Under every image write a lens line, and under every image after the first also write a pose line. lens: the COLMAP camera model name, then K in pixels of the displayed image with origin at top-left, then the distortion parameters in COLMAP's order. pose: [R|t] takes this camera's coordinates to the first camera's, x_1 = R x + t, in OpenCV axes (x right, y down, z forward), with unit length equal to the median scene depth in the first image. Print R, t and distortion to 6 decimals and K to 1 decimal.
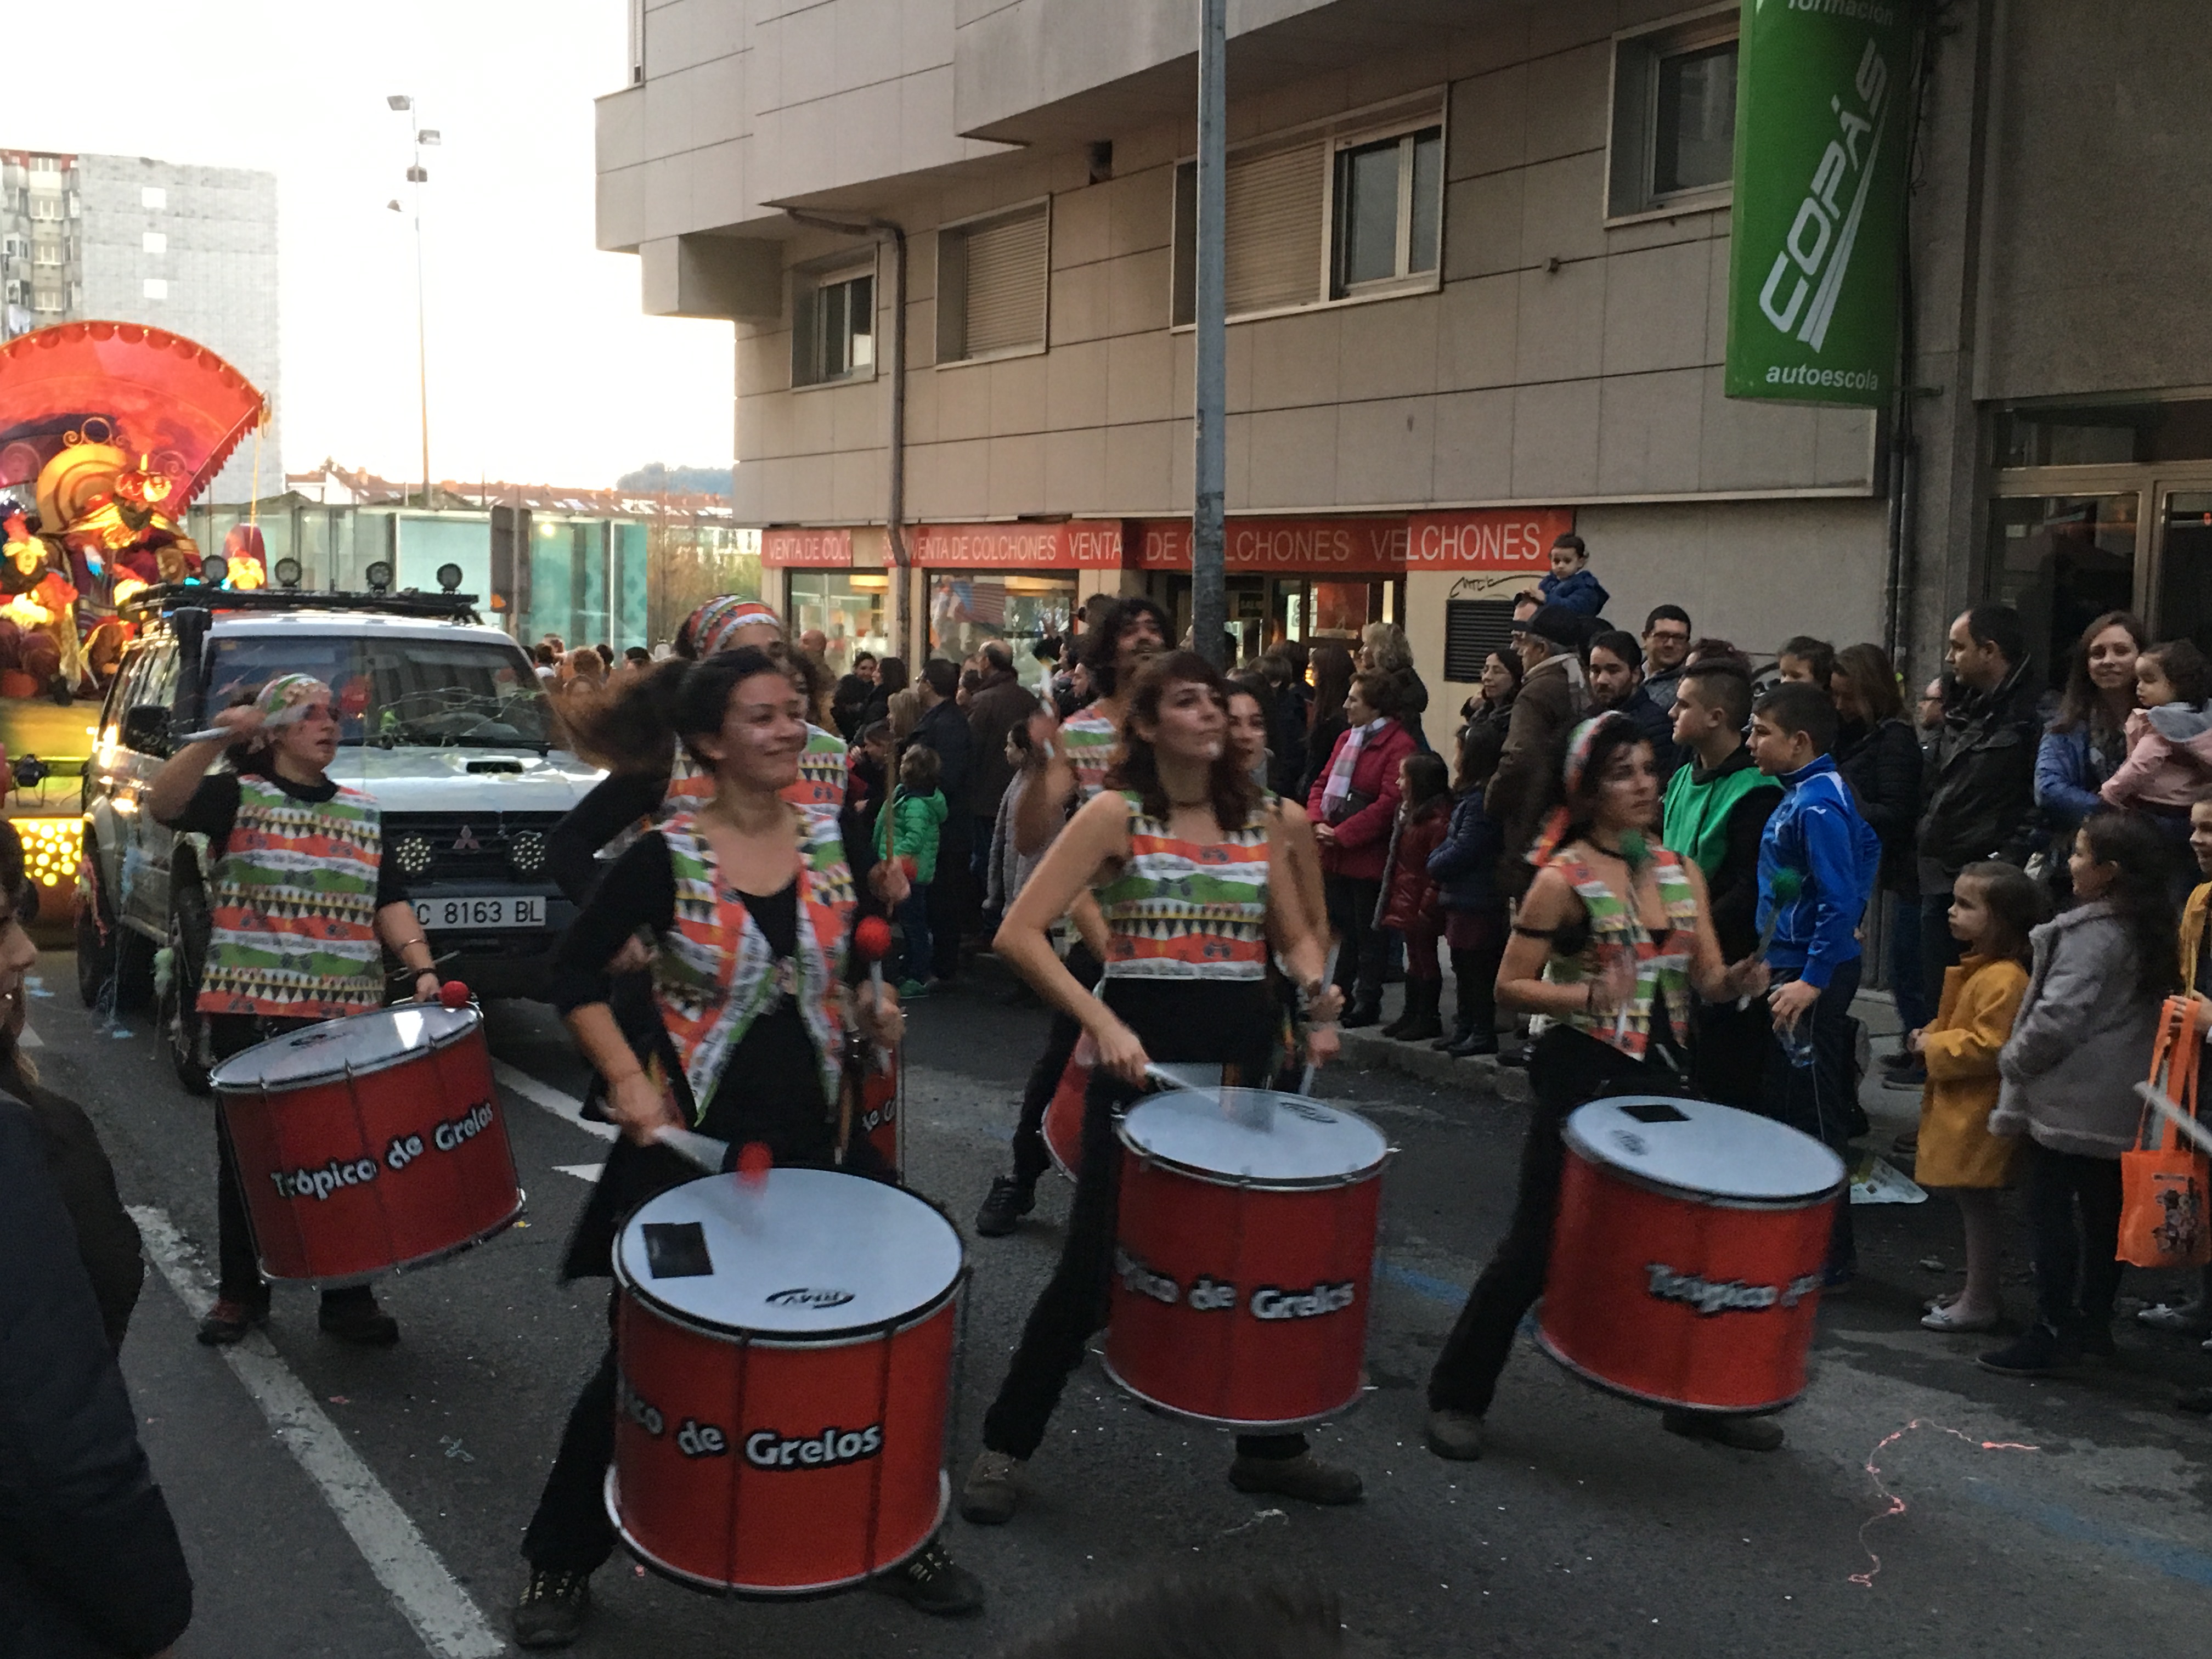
lens RADIAL K [[2518.6, 0, 1106.0], [0, 2518.6, 829.5], [0, 0, 1]] dist [0.007135, 0.021078]
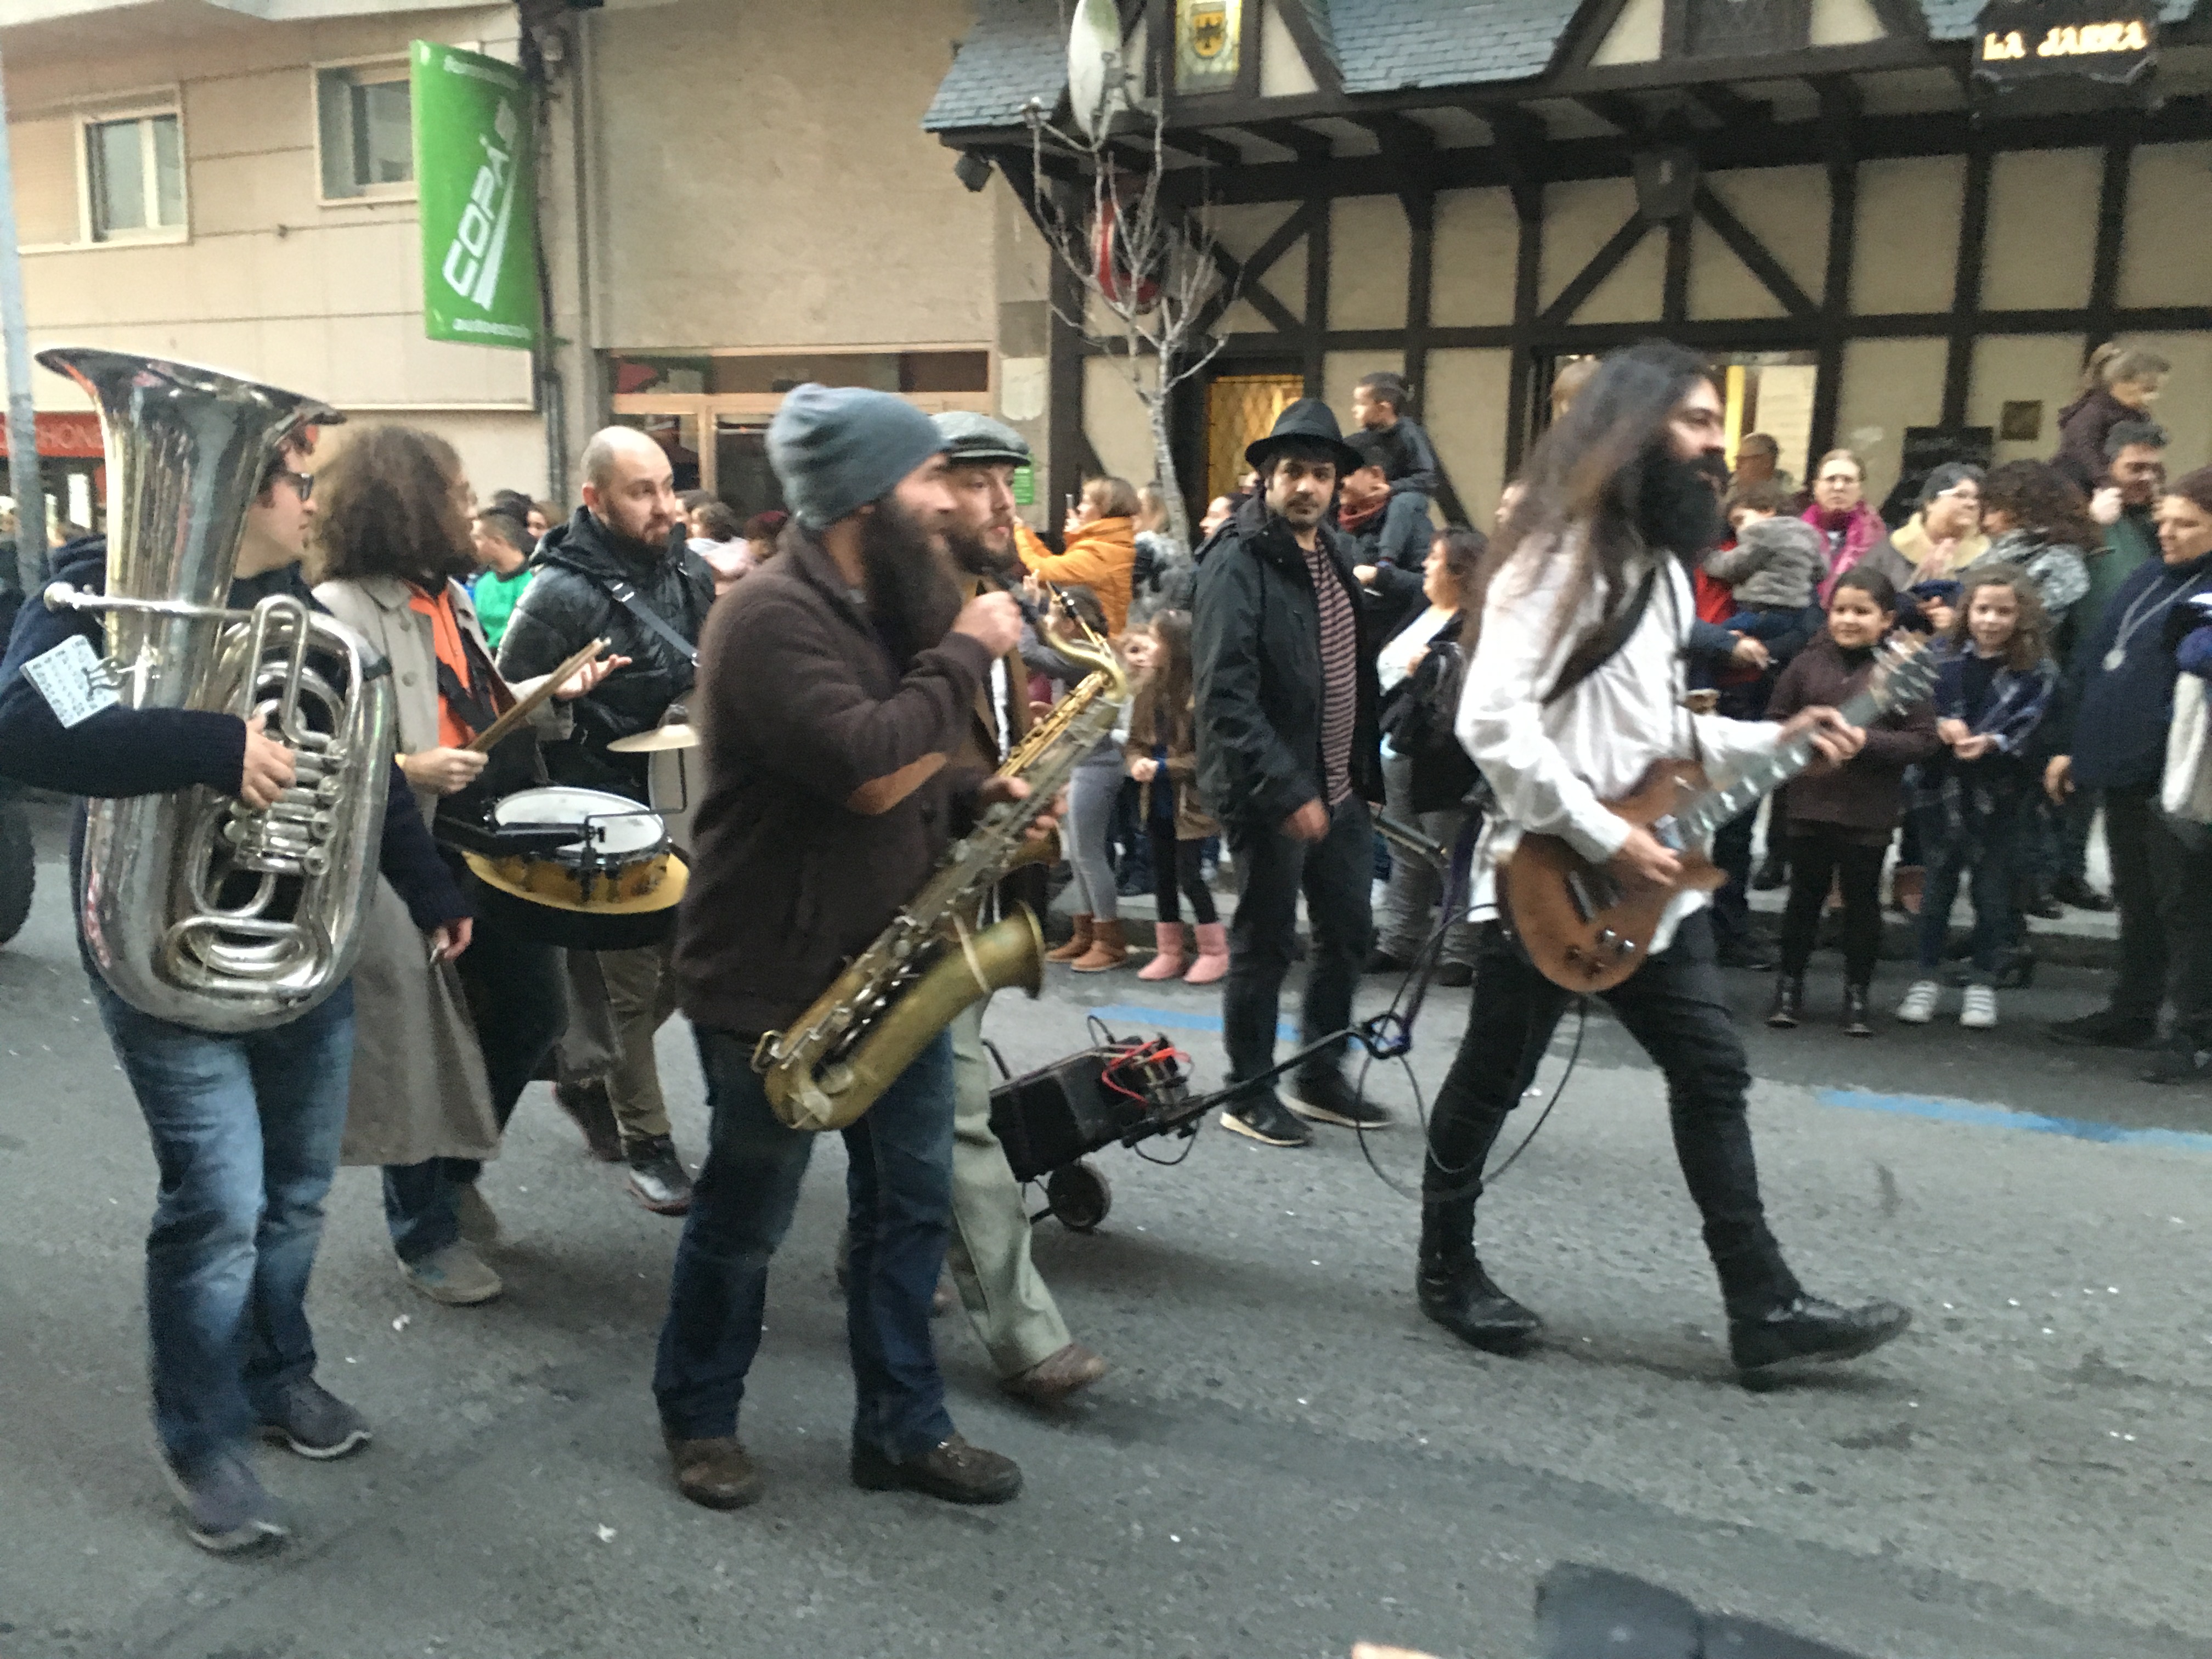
lens RADIAL K [[1836.0, 0, 1107.2], [0, 1836.0, 834.9], [0, 0, 1]] dist [0.049605, -0.053848]
pose [[0.829800, -0.107263, 0.547656, -0.033895], [0.053501, 0.992125, 0.113252, 0.010718], [-0.555491, -0.064676, 0.829004, -0.096777]]
